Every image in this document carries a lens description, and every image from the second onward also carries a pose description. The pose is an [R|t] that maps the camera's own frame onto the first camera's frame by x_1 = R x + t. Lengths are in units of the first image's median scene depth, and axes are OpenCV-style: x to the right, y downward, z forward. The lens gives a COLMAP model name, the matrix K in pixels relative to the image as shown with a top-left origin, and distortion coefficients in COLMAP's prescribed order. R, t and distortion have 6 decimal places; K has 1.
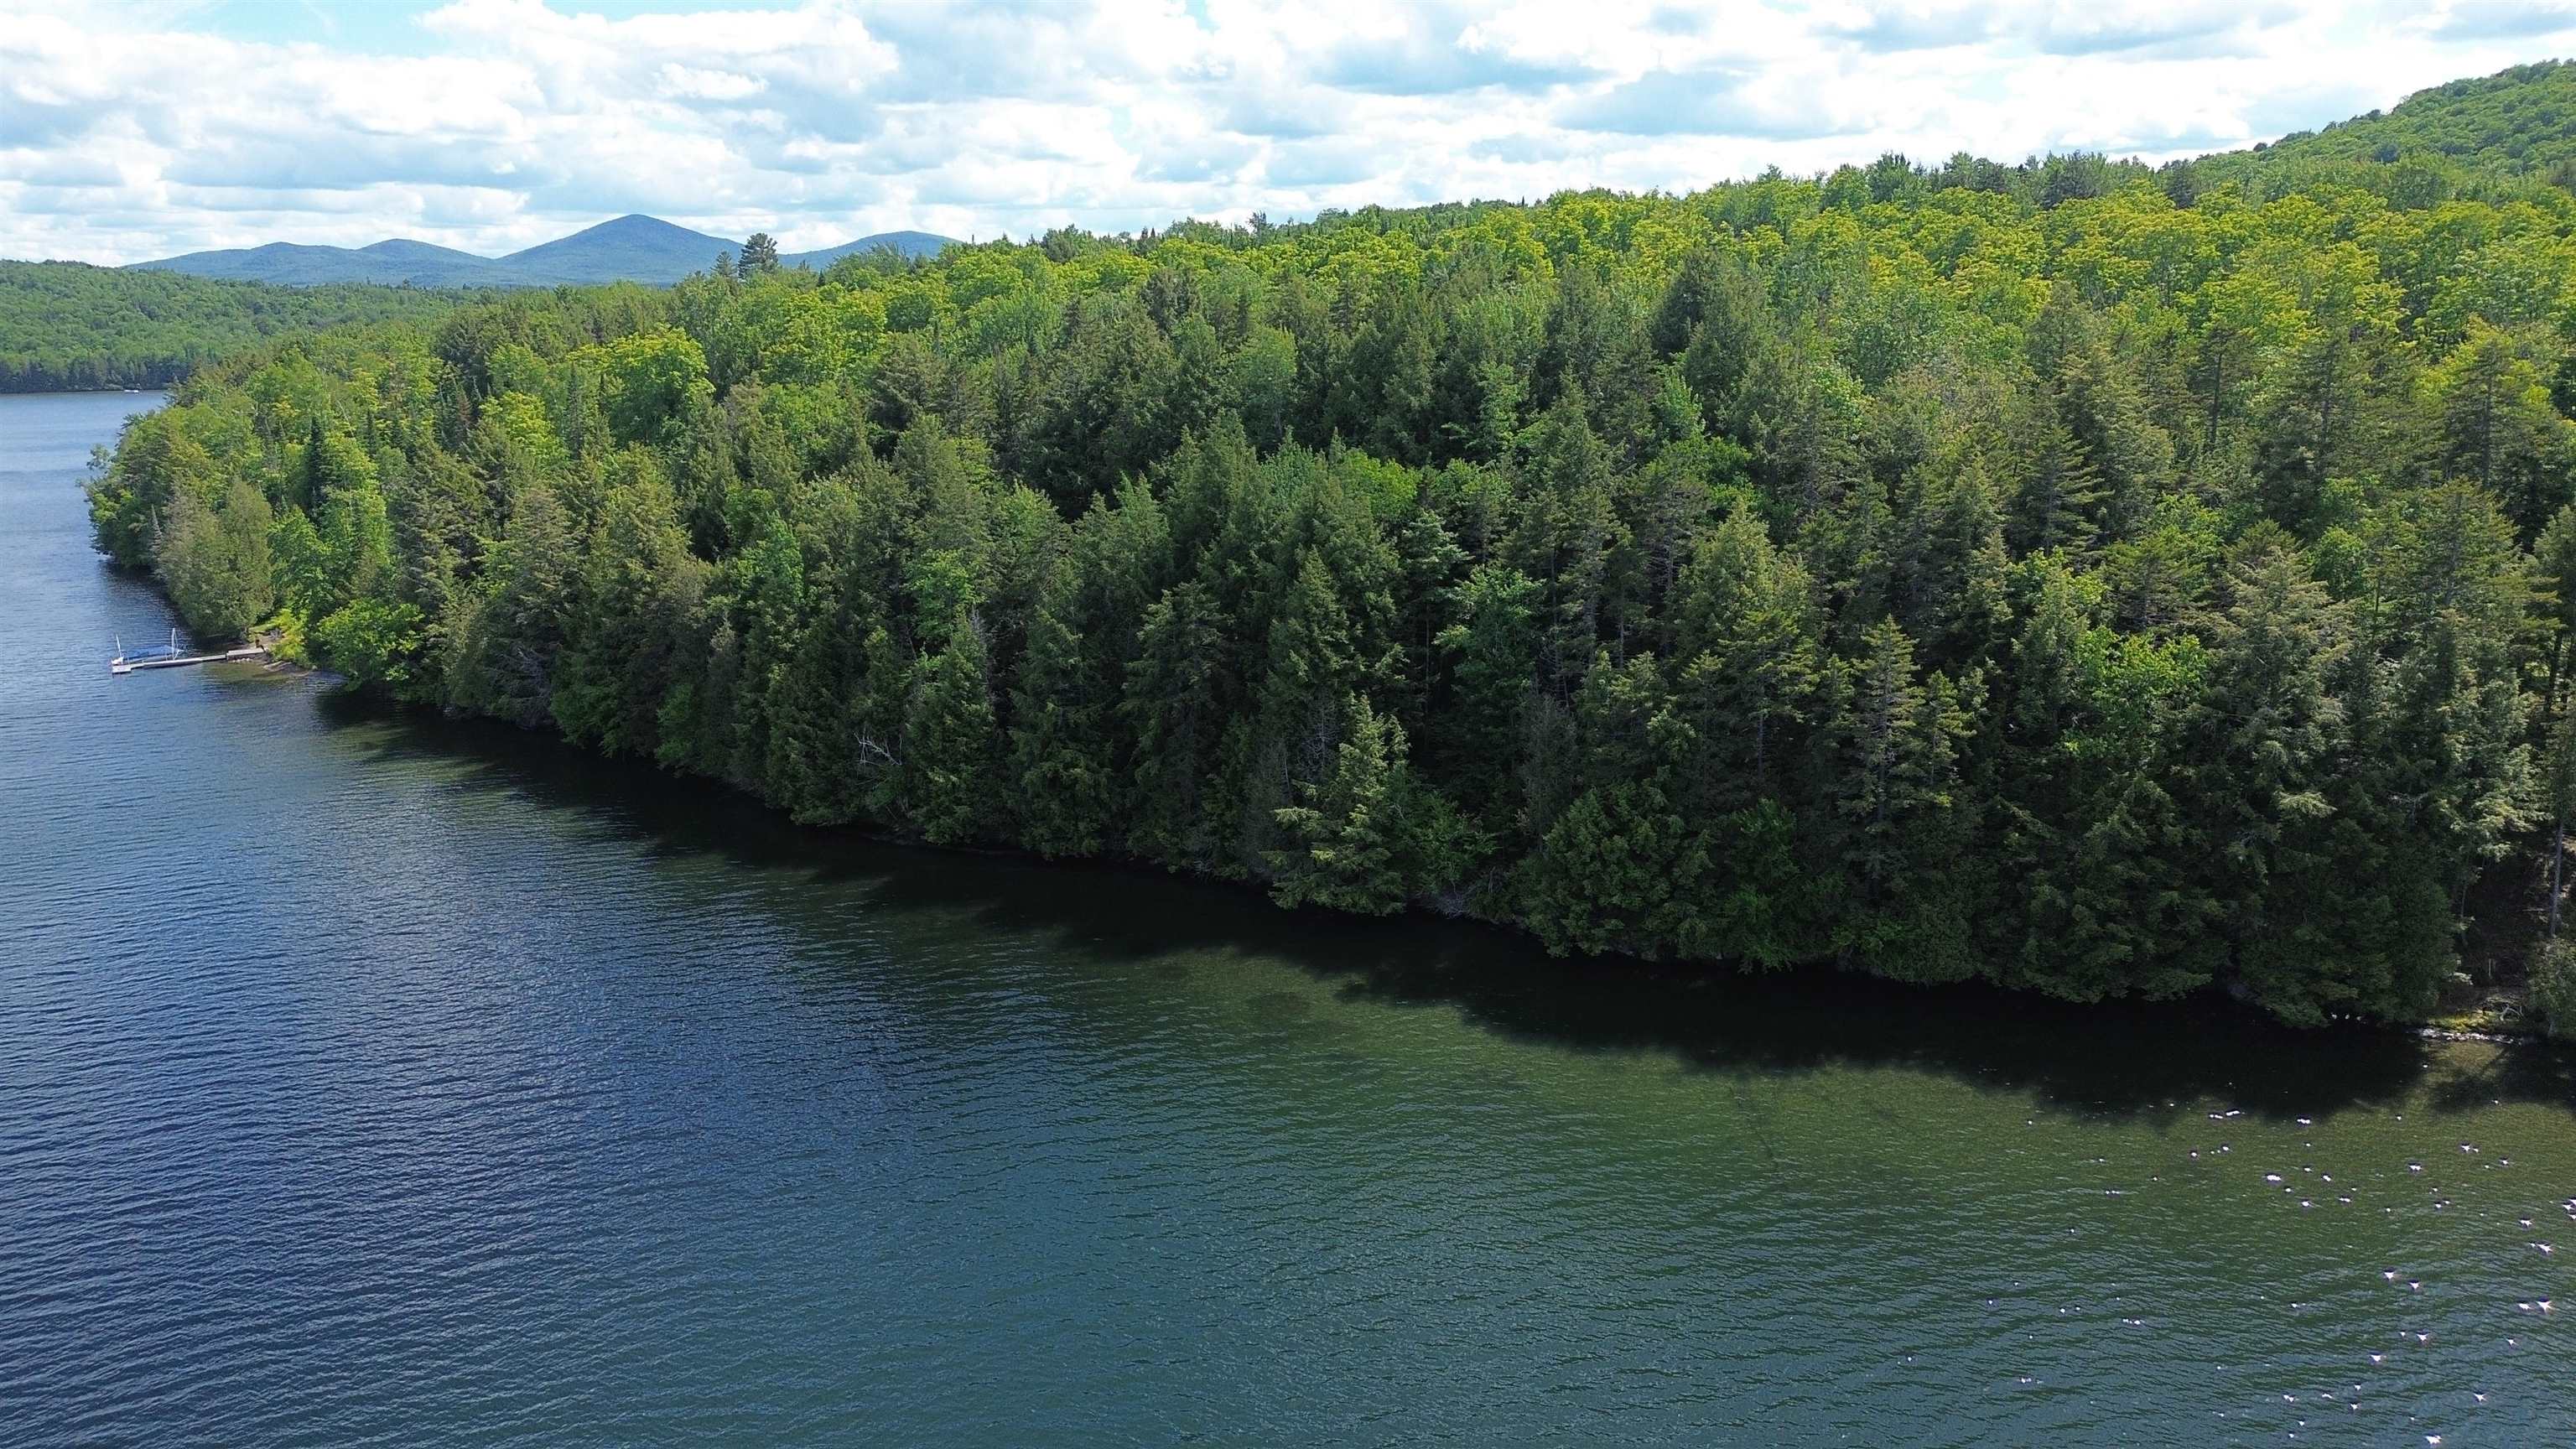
lens RADIAL K [[1827.3, 0, 1288.0], [0, 1827.3, 724.5], [0, 0, 1]] dist [0.077364, -0.064278]
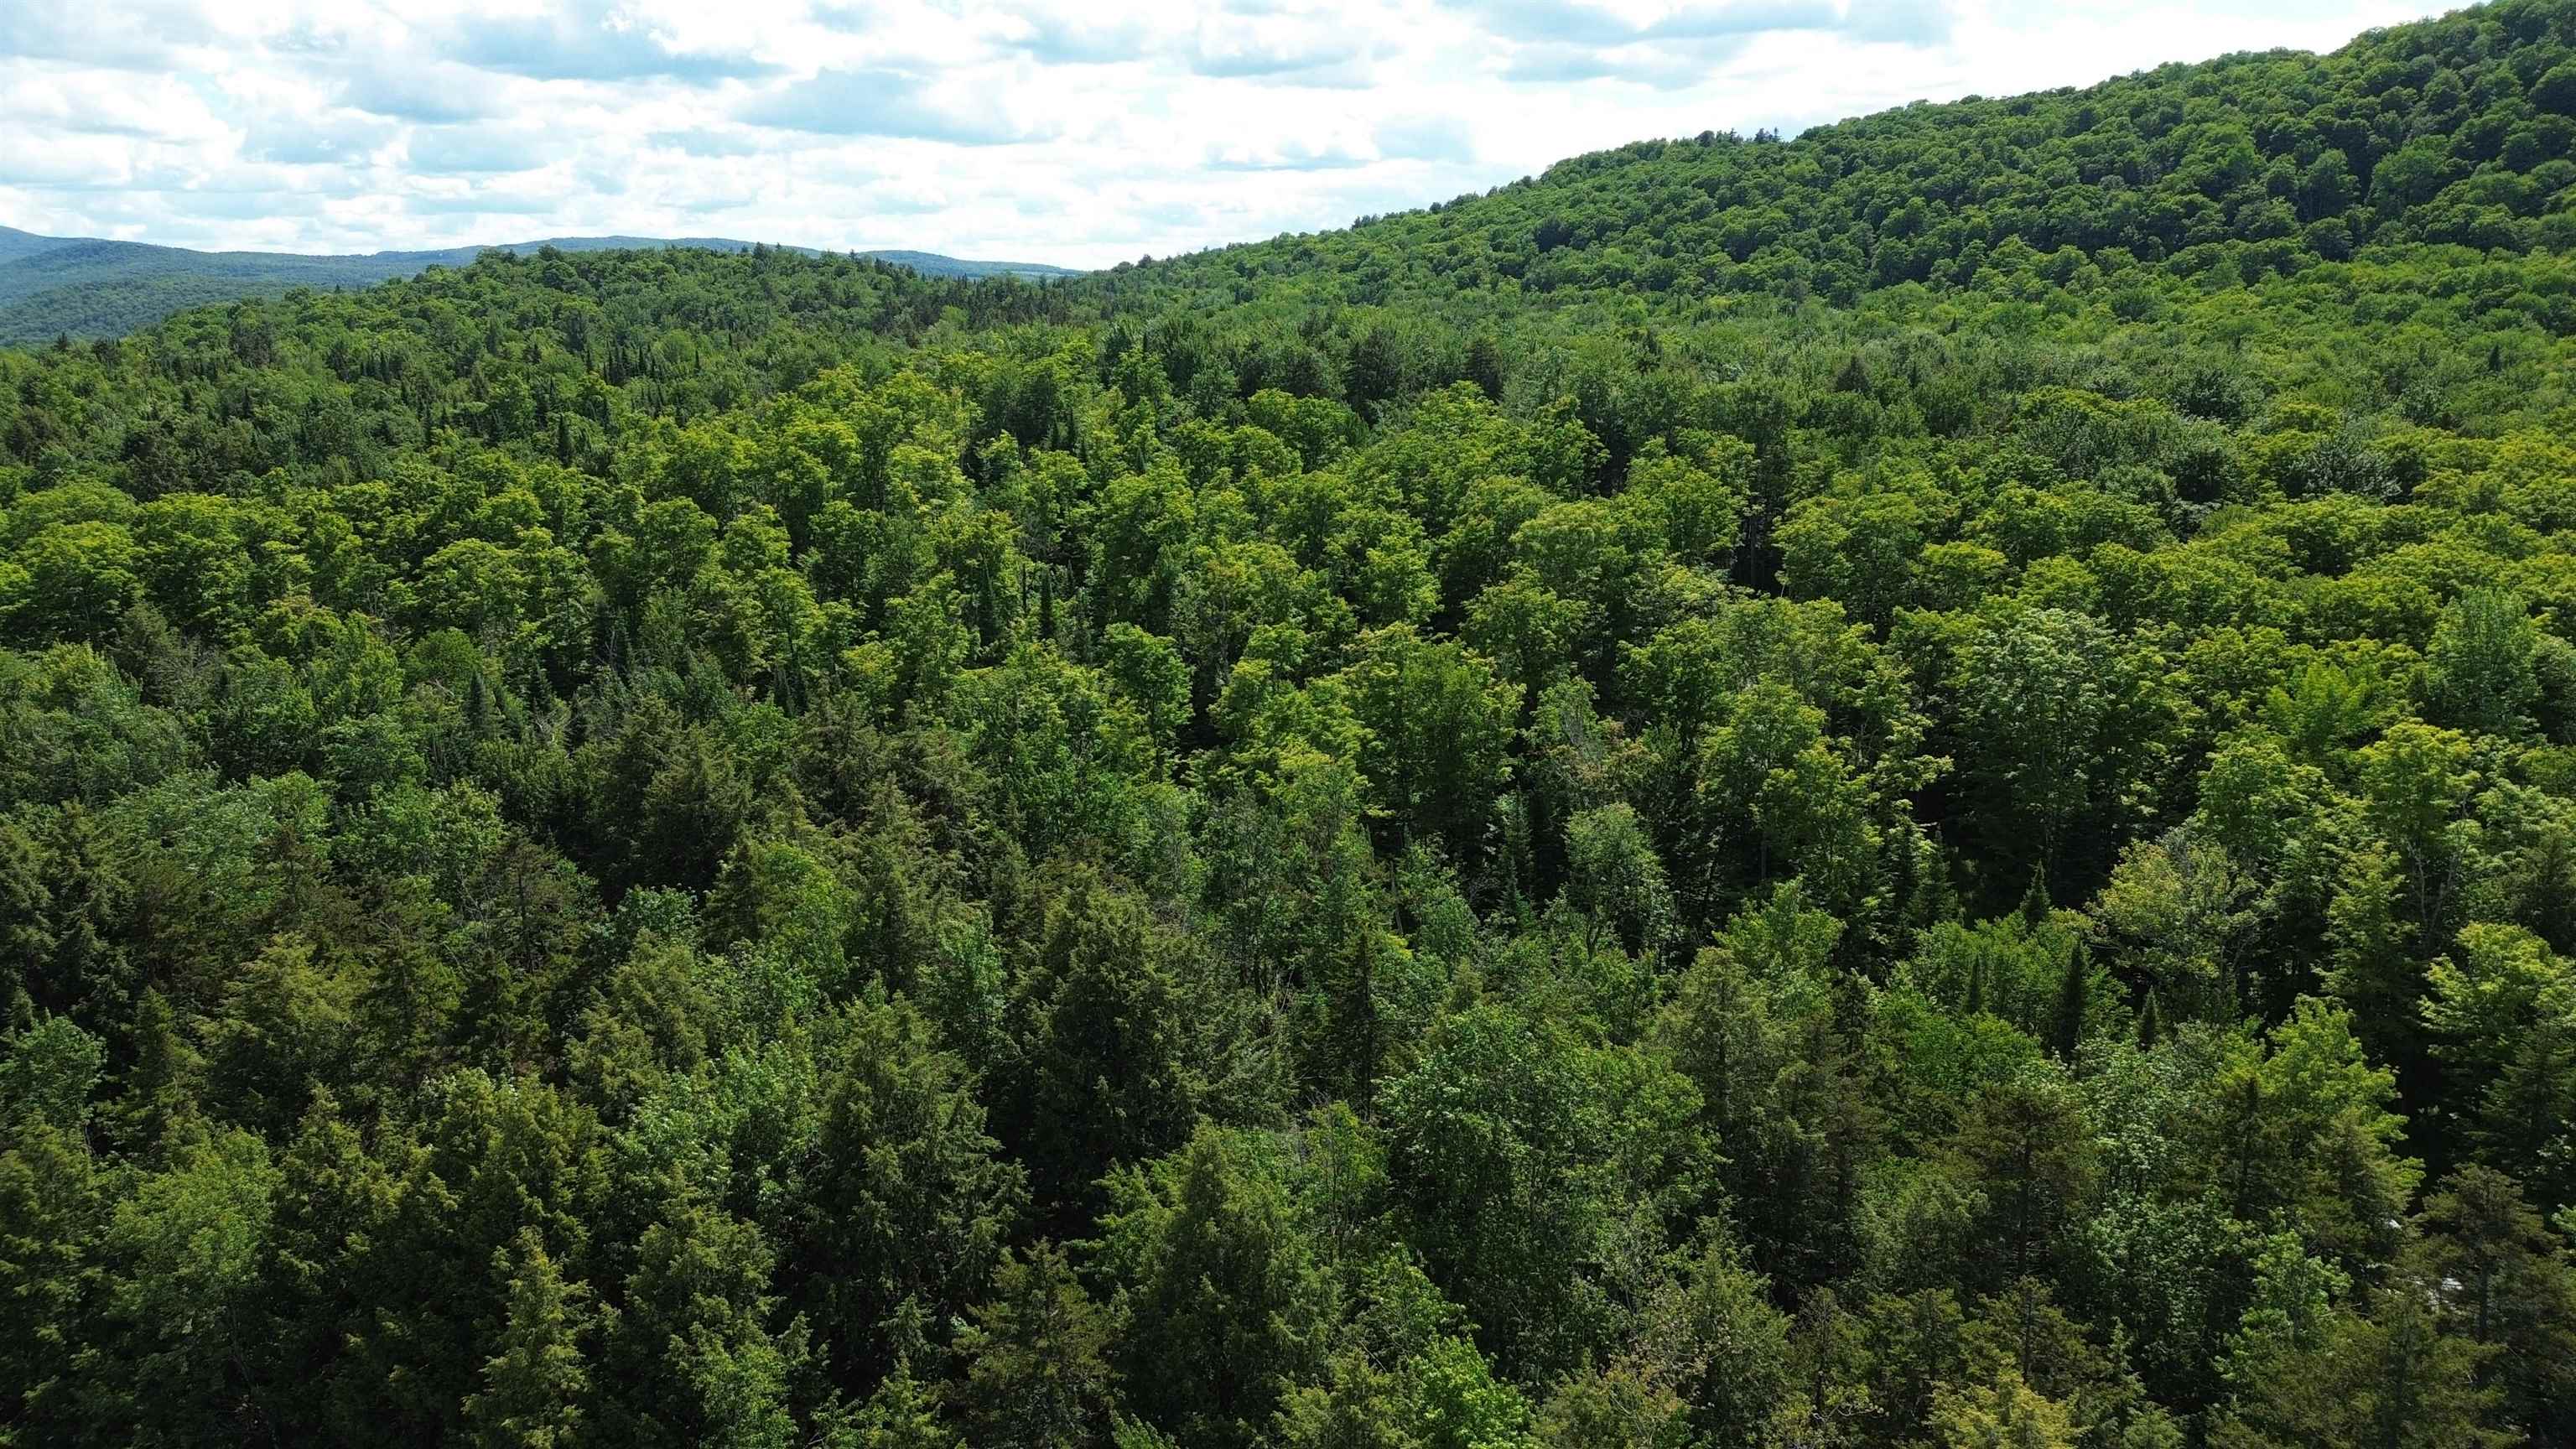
lens RADIAL K [[1820.6, 0, 1297.9], [0, 1820.6, 715.5], [0, 0, 1]] dist [0.117550, -0.119692]
pose [[0.915610, -0.090681, 0.391709, 0.076093], [0.091702, 0.995656, 0.016145, -0.342272], [-0.391471, 0.021138, 0.919947, 0.526372]]
